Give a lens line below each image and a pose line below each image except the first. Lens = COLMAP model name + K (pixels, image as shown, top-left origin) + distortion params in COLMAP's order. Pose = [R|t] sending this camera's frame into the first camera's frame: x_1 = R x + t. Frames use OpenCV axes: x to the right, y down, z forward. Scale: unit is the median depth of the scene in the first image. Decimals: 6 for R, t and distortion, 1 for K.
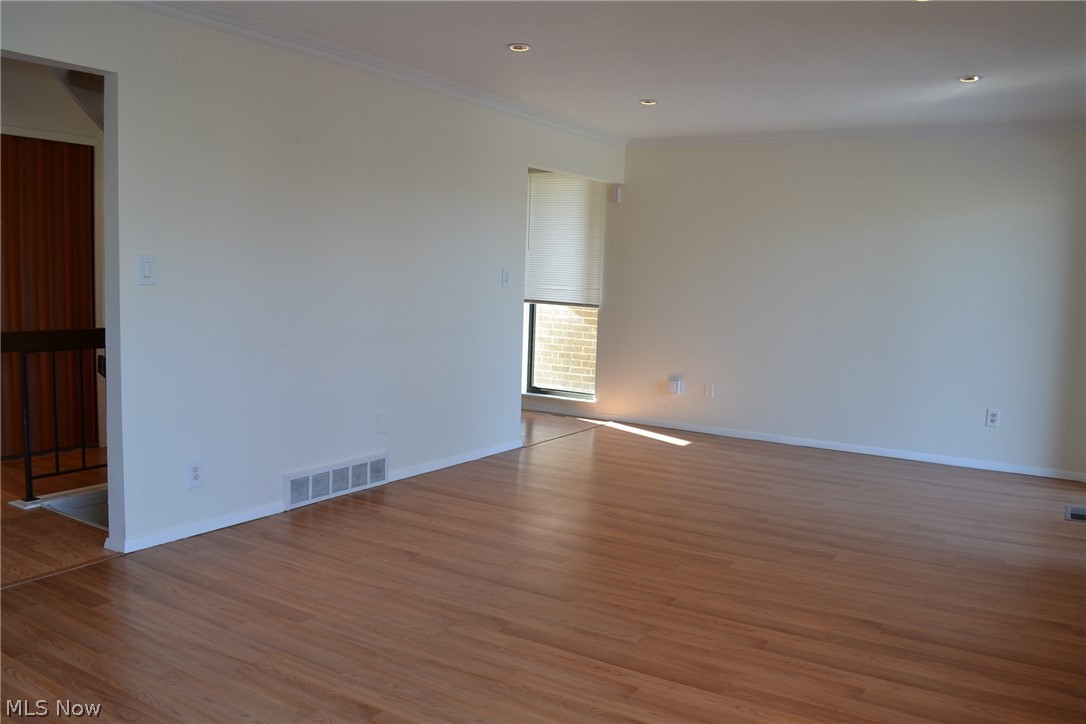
lens RADIAL K [[864.0, 0, 544.3], [0, 864.0, 364.0], [0, 0, 1]] dist [-0.080941, 0.007566]
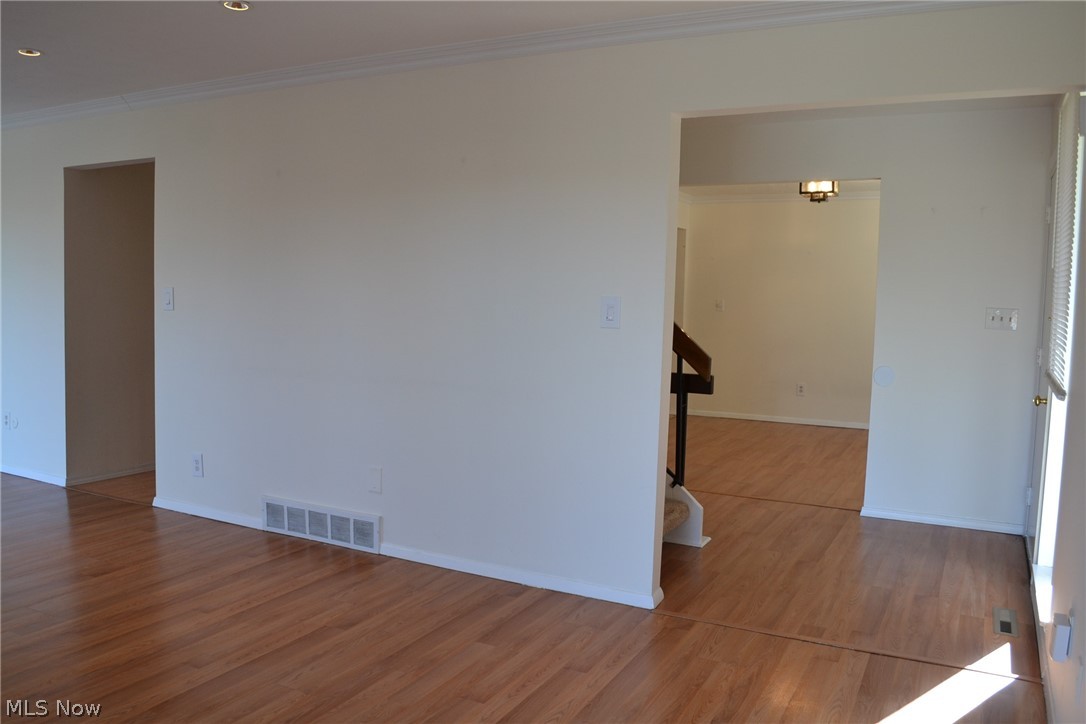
lens RADIAL K [[864.0, 0, 541.6], [0, 864.0, 360.3], [0, 0, 1]] dist [-0.080941, 0.007566]
pose [[0.077496, 0.045135, -0.995970, 0.754344], [-0.125173, 0.991511, 0.035193, -0.112566], [0.989104, 0.121942, 0.082488, 1.234842]]
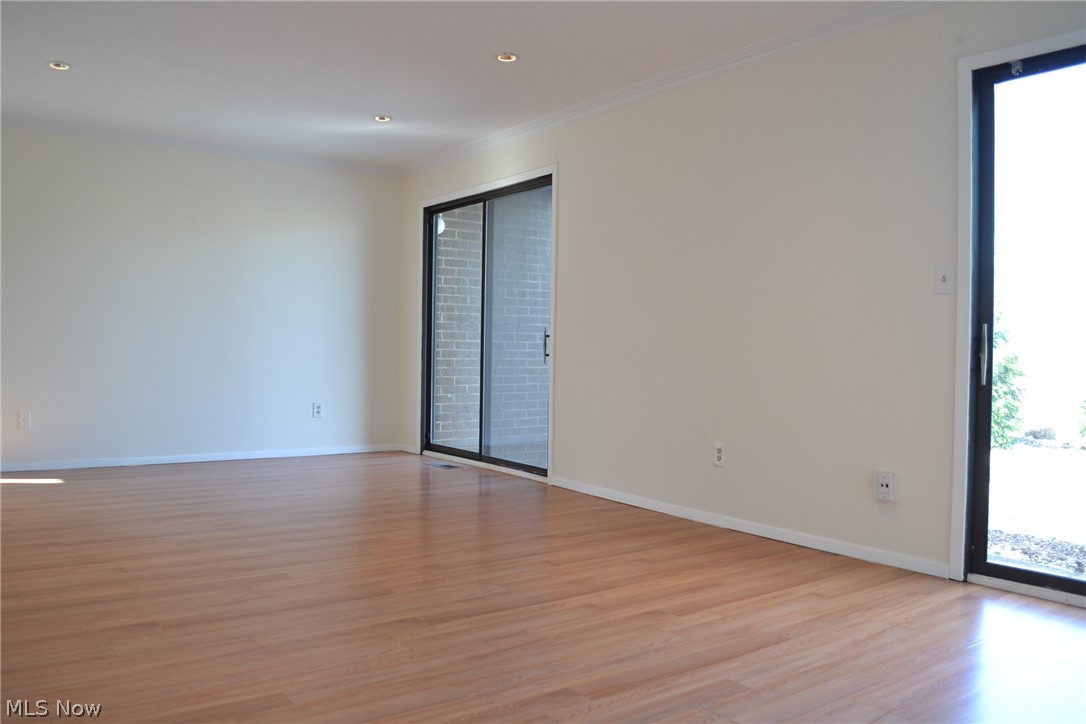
lens RADIAL K [[864.0, 0, 540.0], [0, 864.0, 365.3], [0, 0, 1]] dist [-0.080941, 0.007566]
pose [[0.376001, -0.043999, 0.925574, -0.592314], [0.090154, 0.995870, 0.010717, 0.024213], [-0.922223, 0.079414, 0.378415, 0.363305]]
